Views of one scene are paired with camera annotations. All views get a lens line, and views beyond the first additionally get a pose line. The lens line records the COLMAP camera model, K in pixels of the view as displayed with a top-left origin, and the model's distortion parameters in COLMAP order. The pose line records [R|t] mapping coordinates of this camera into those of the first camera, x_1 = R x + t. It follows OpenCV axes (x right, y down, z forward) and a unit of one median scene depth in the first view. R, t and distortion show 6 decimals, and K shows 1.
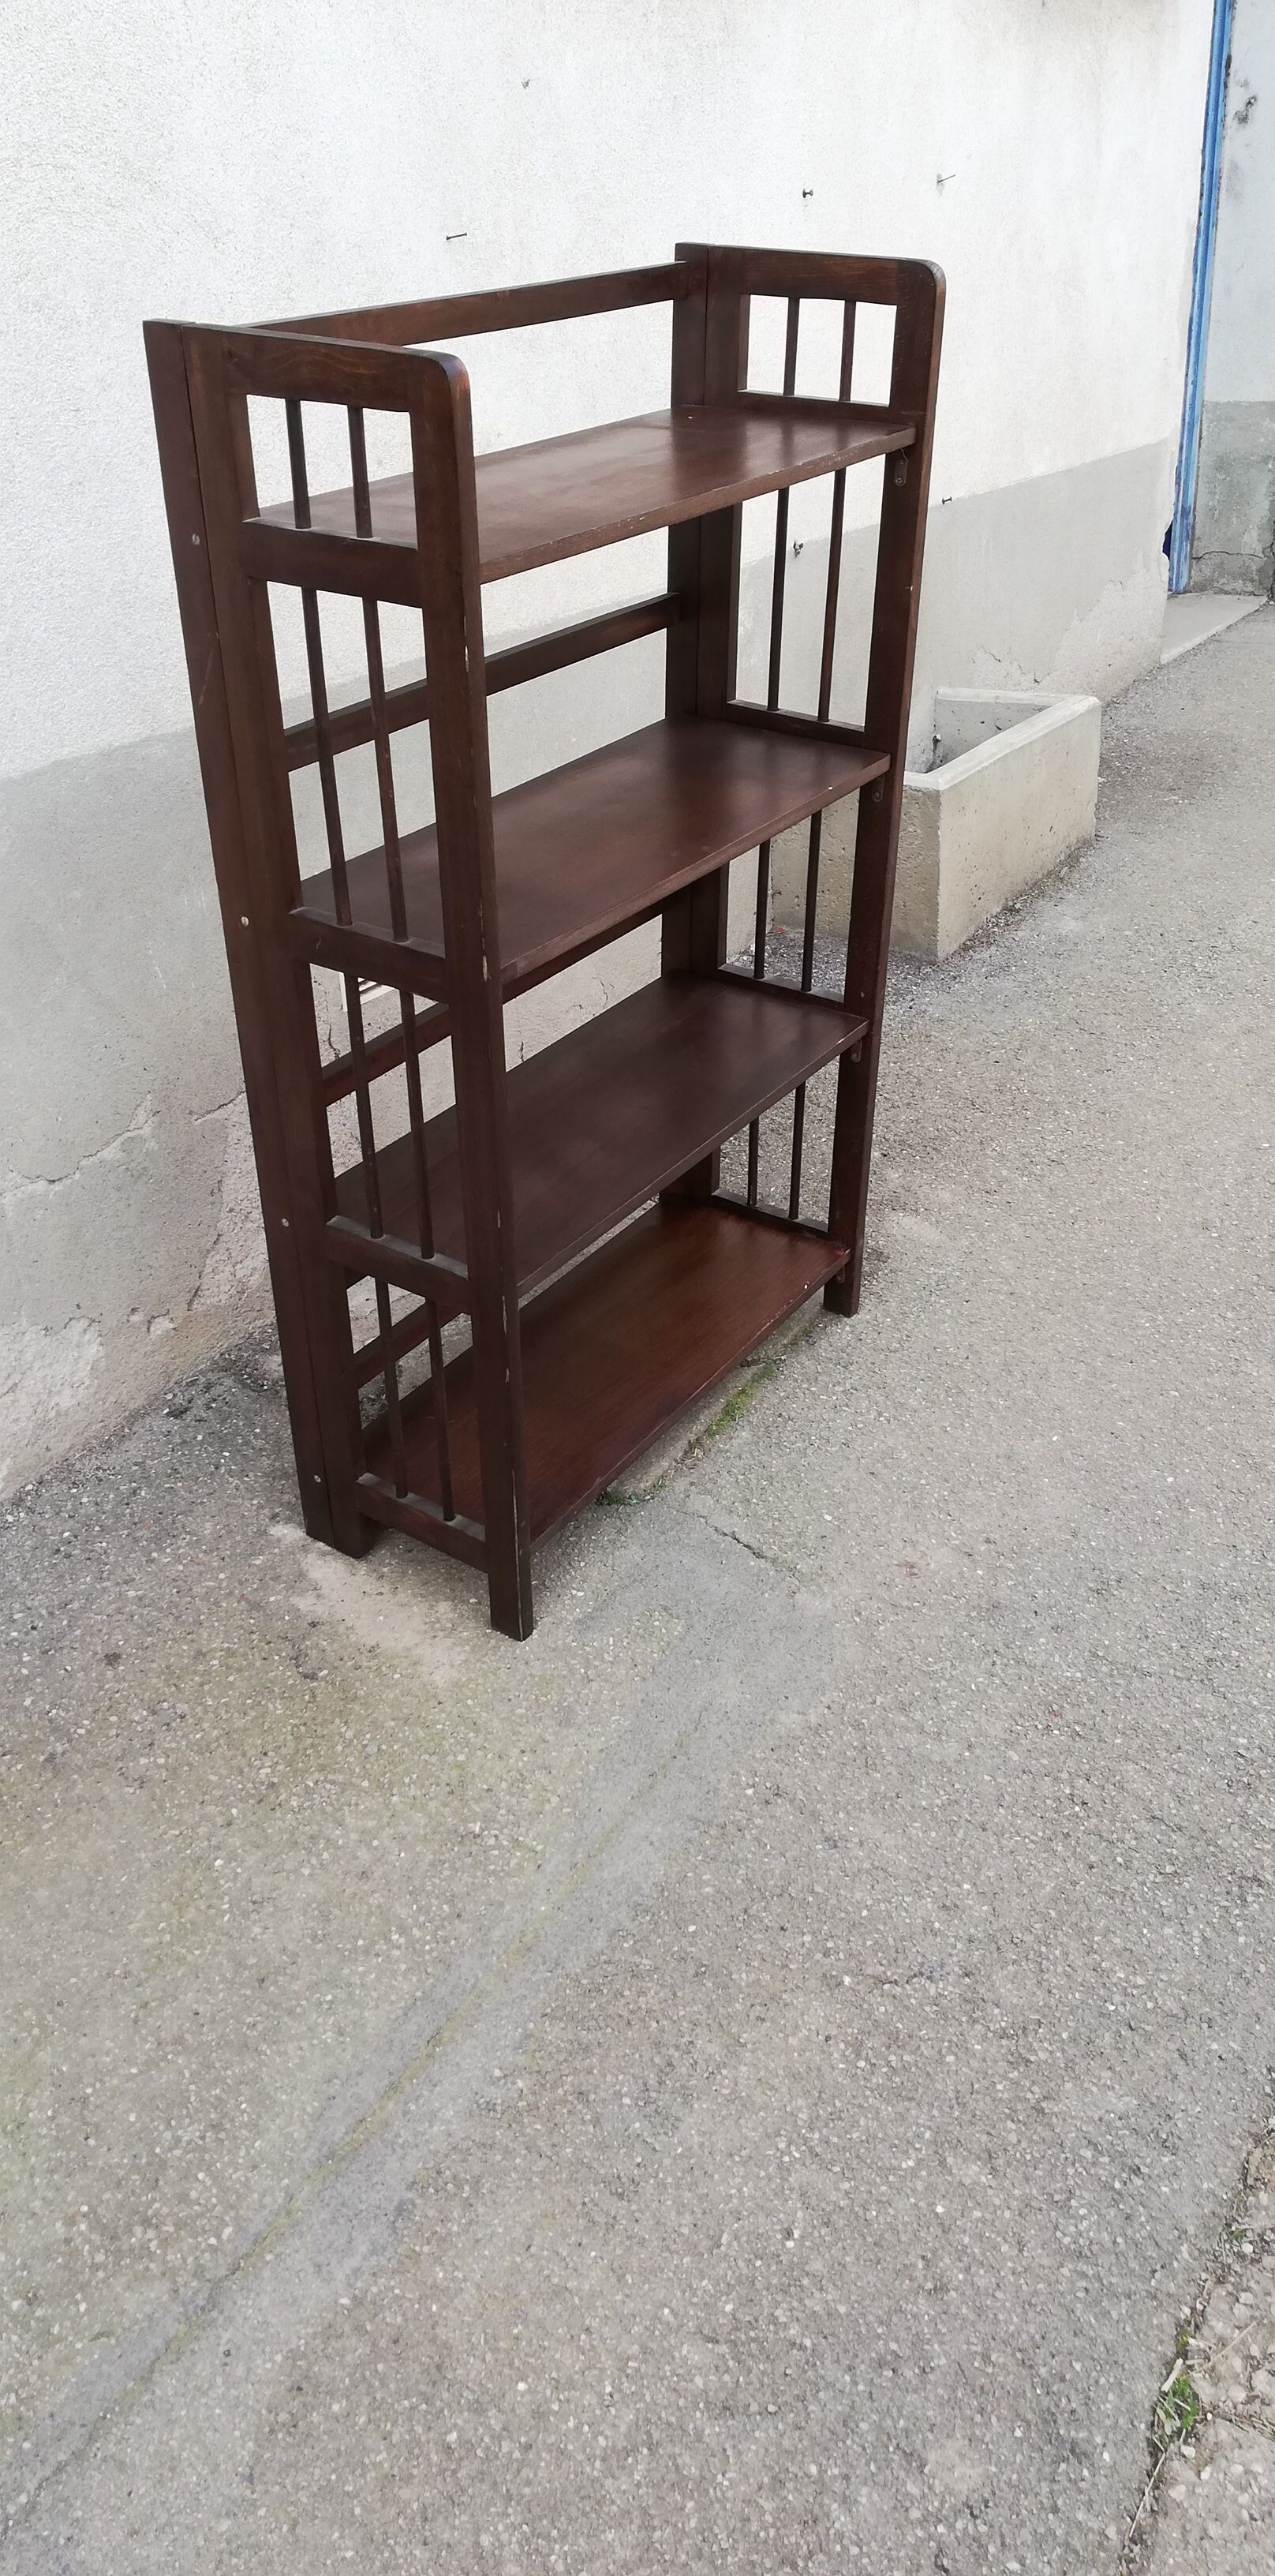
lens RADIAL K [[1944.6, 0, 655.6], [0, 1944.6, 1302.4], [0, 0, 1]] dist [0.043131, -0.060249]
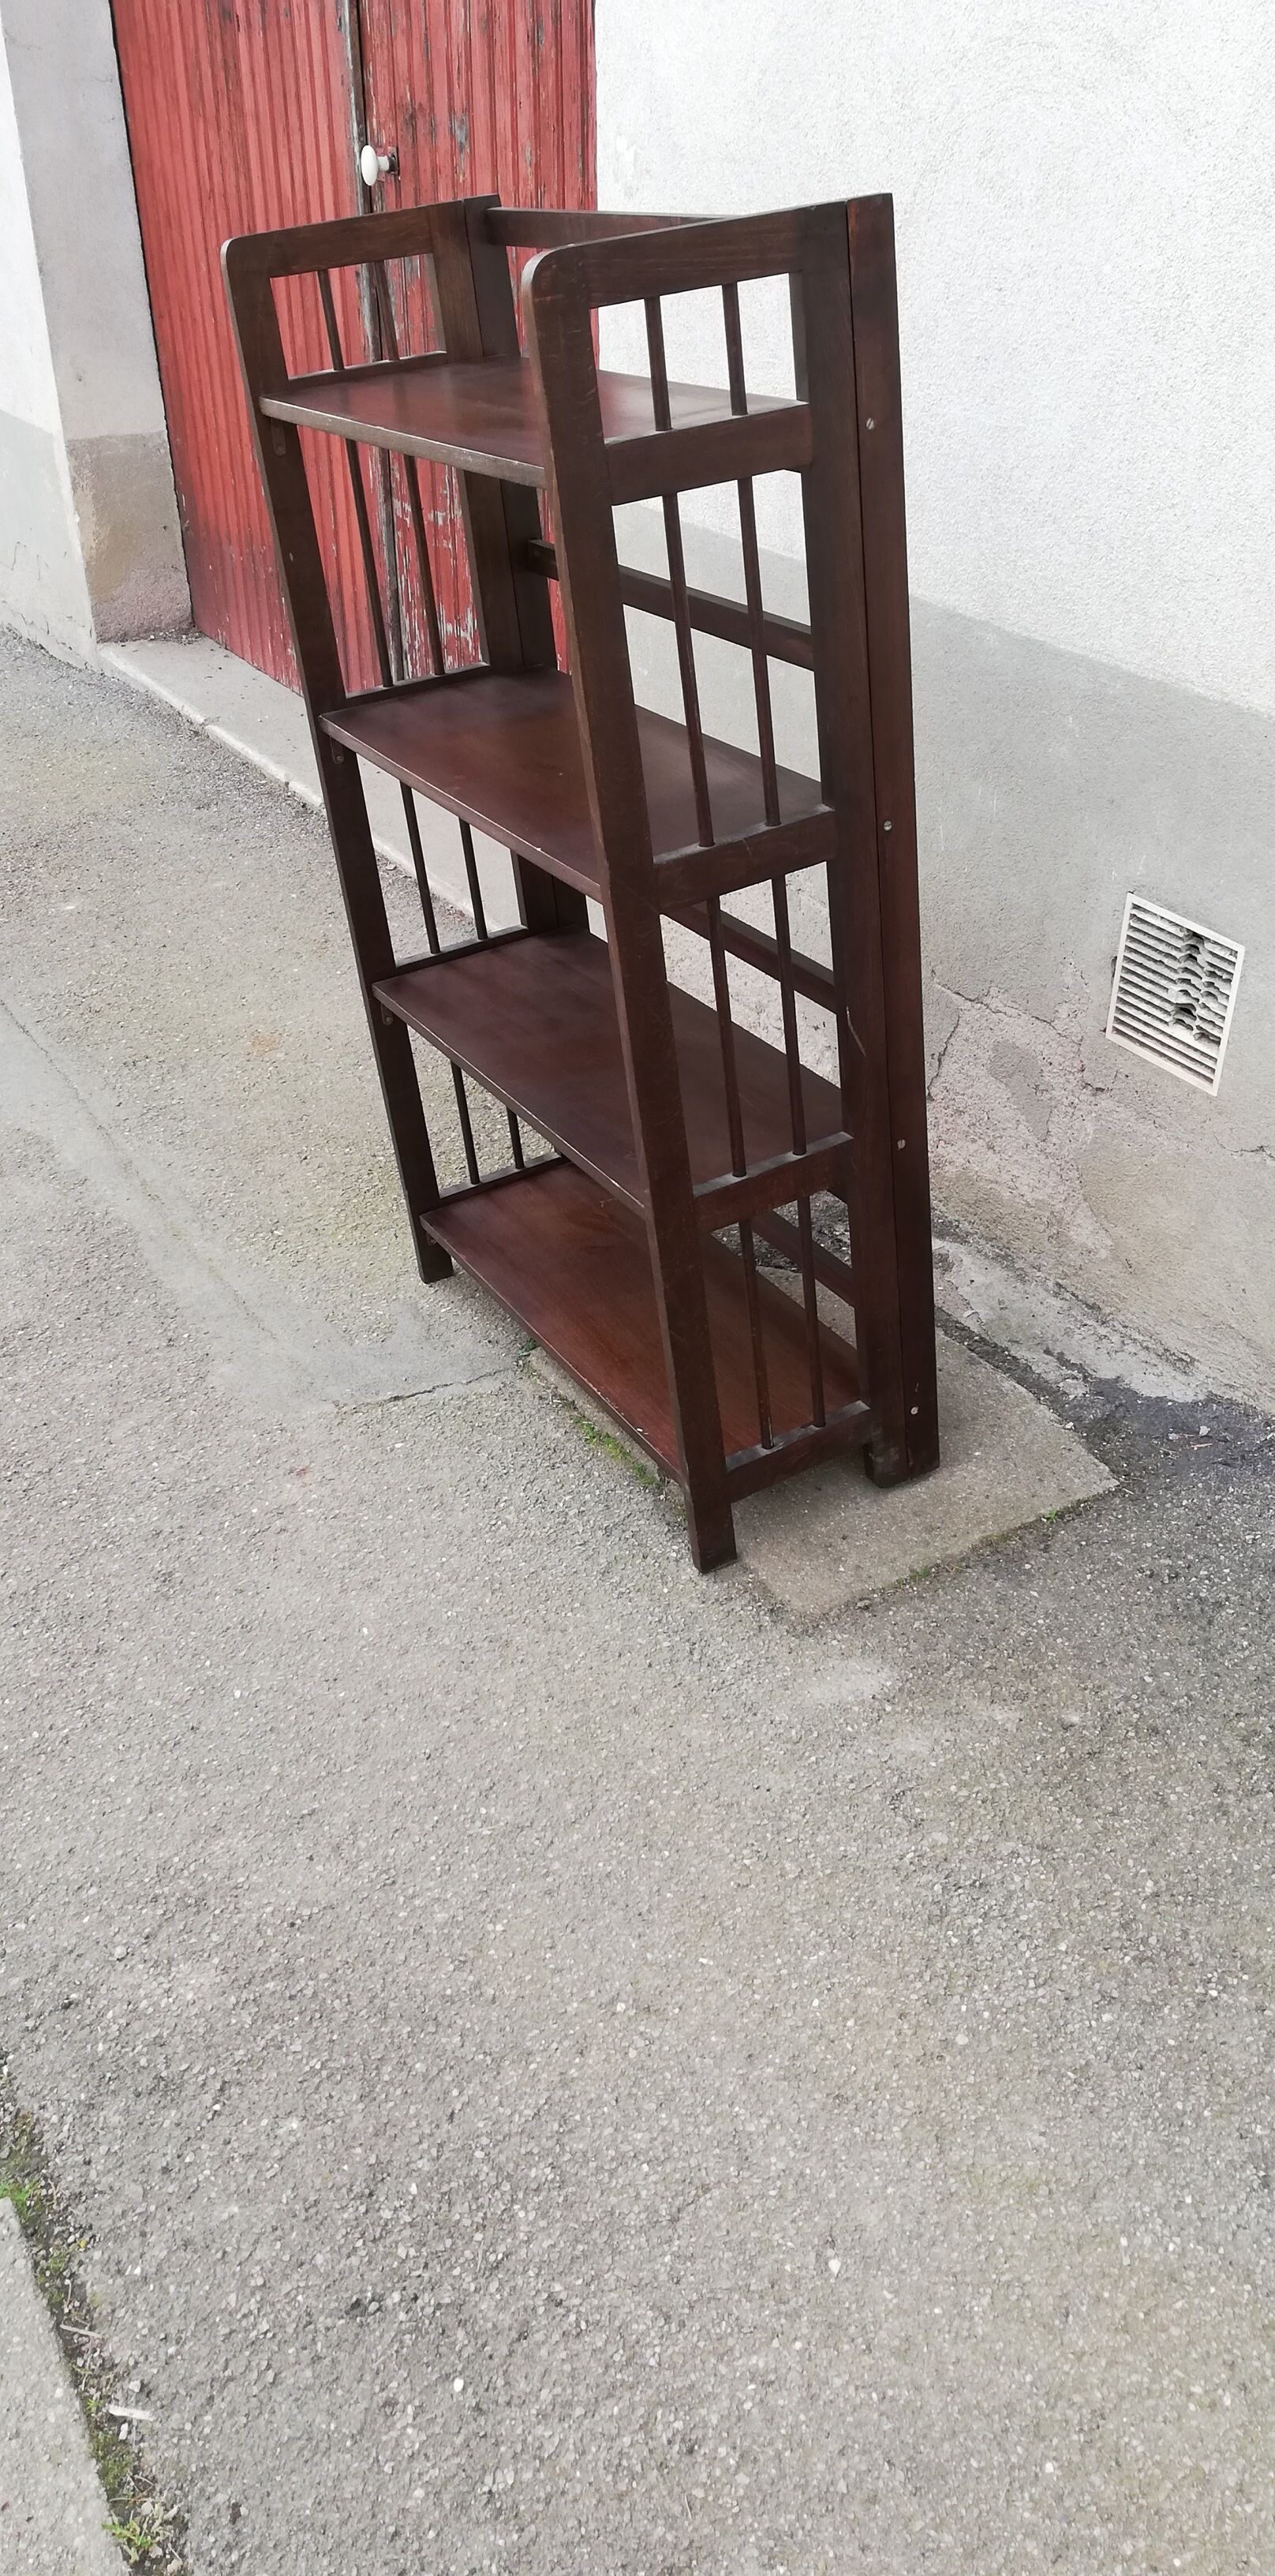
lens RADIAL K [[1944.6, 0, 633.6], [0, 1944.6, 1306.3], [0, 0, 1]] dist [0.043131, -0.060249]
pose [[-0.467915, 0.518296, -0.715839, 0.837719], [-0.392420, 0.603906, 0.693761, -0.801029], [0.791872, 0.605531, -0.079187, 1.301197]]
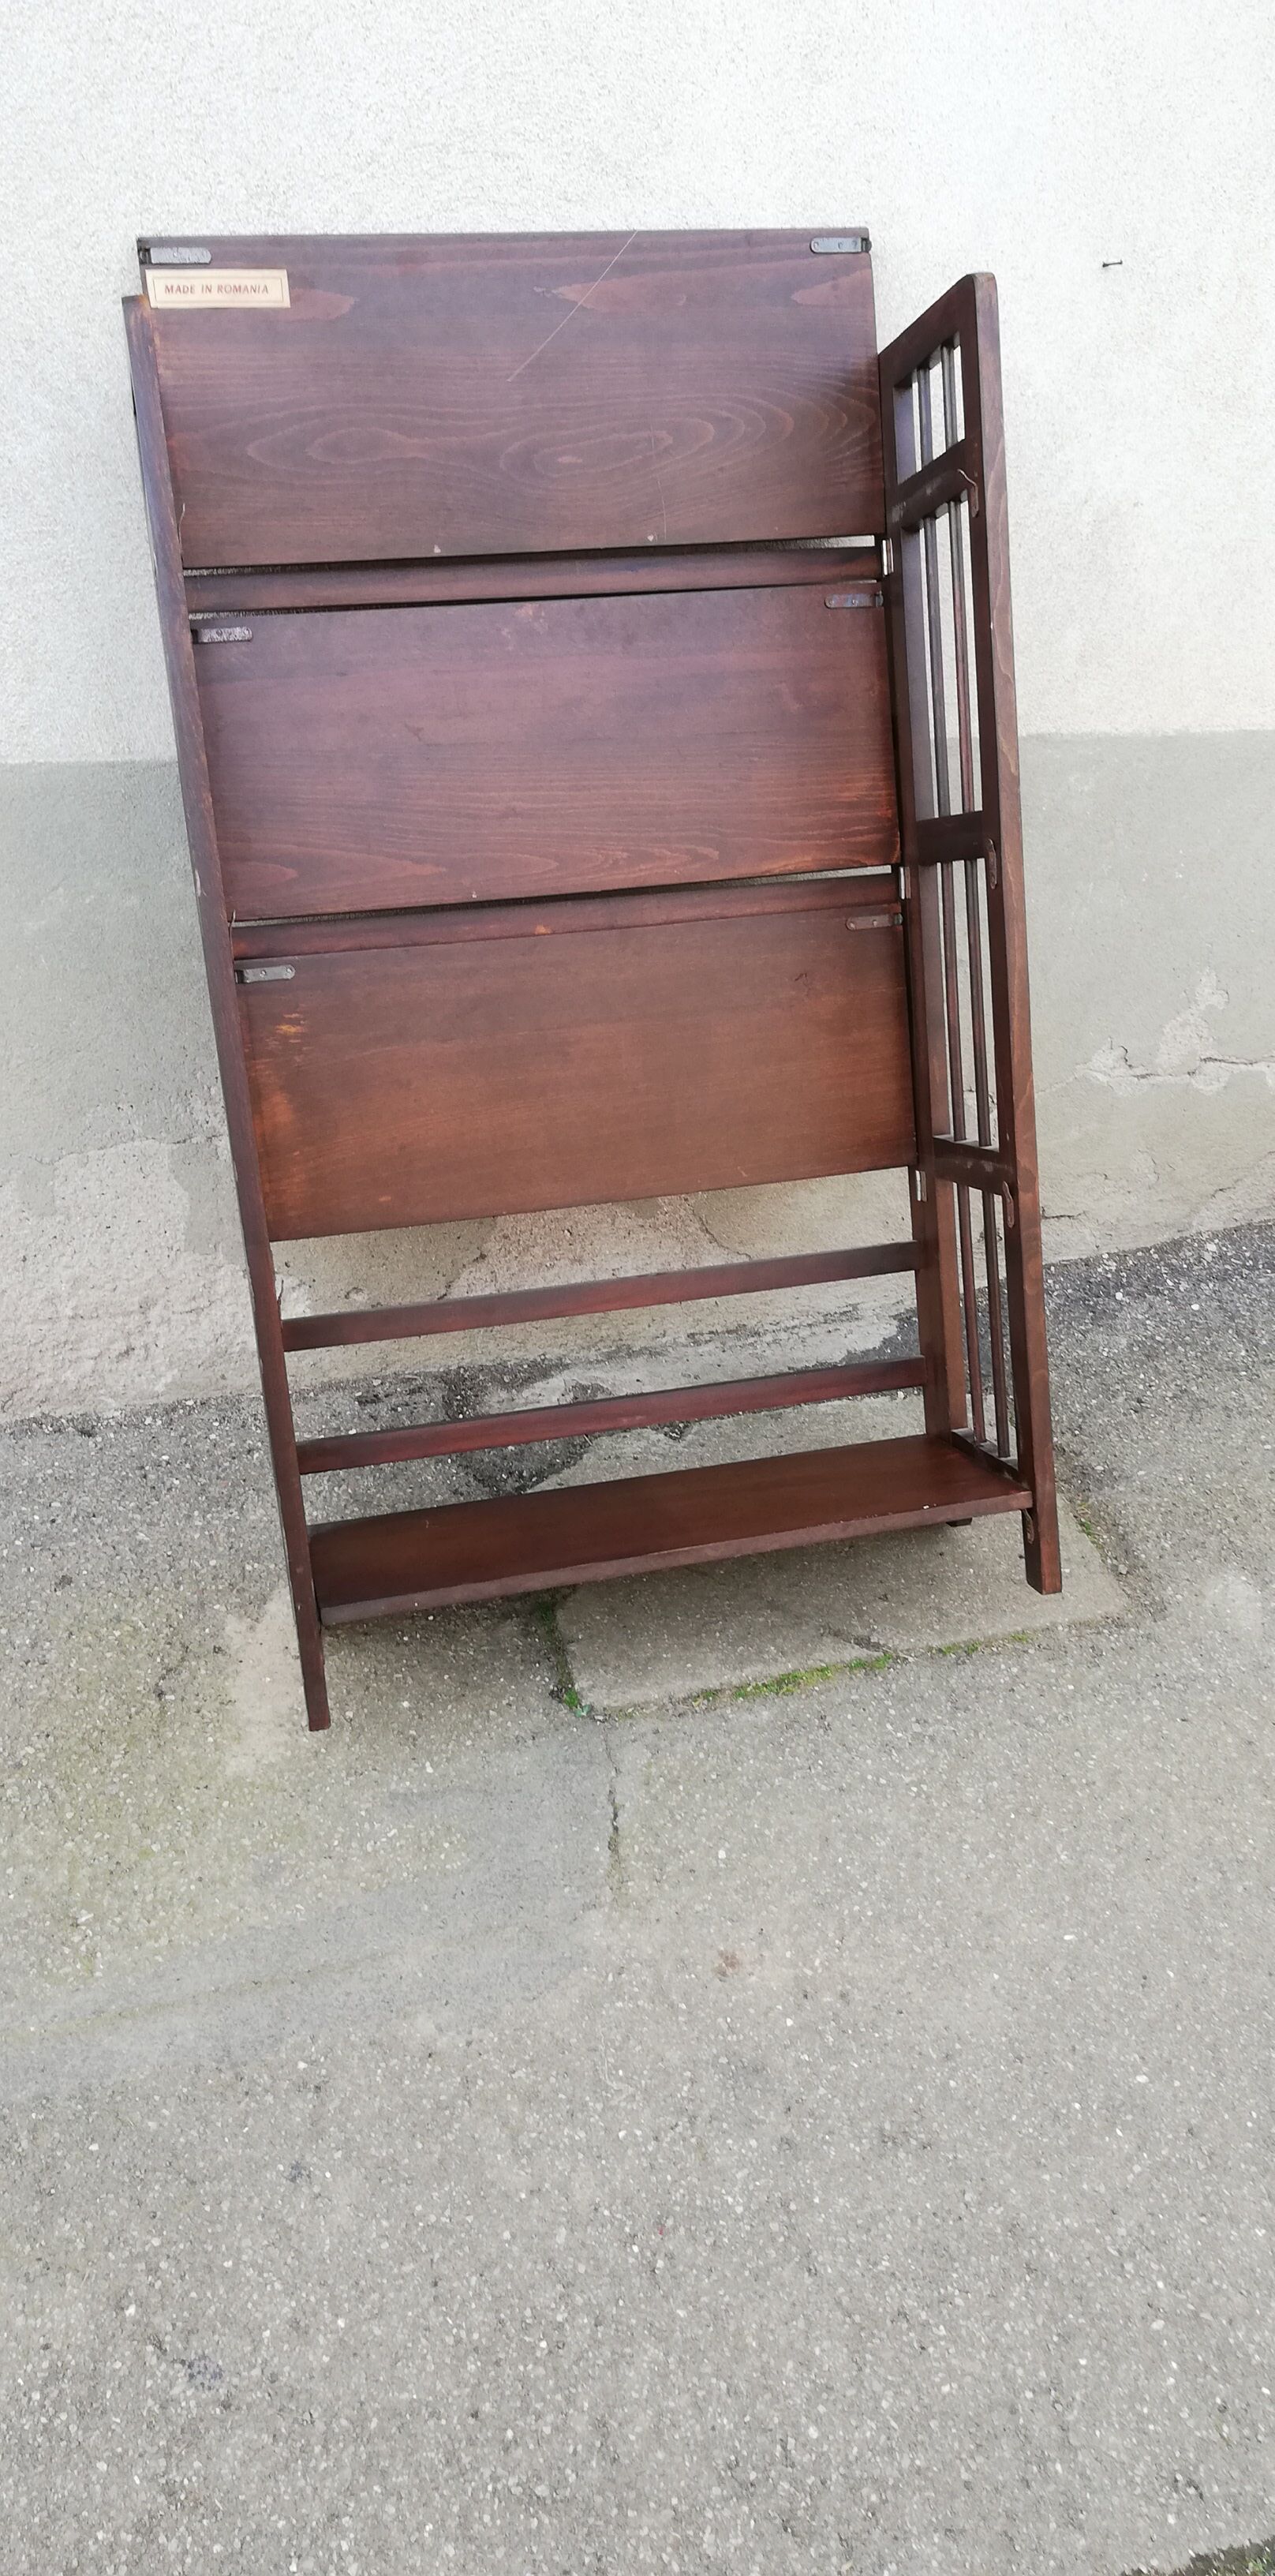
lens RADIAL K [[1944.6, 0, 640.3], [0, 1944.6, 1302.6], [0, 0, 1]] dist [0.043131, -0.060249]
pose [[0.716837, 0.400610, -0.570663, 0.504688], [-0.385081, 0.909781, 0.154954, -0.246529], [0.581254, 0.108675, 0.806432, 0.333415]]
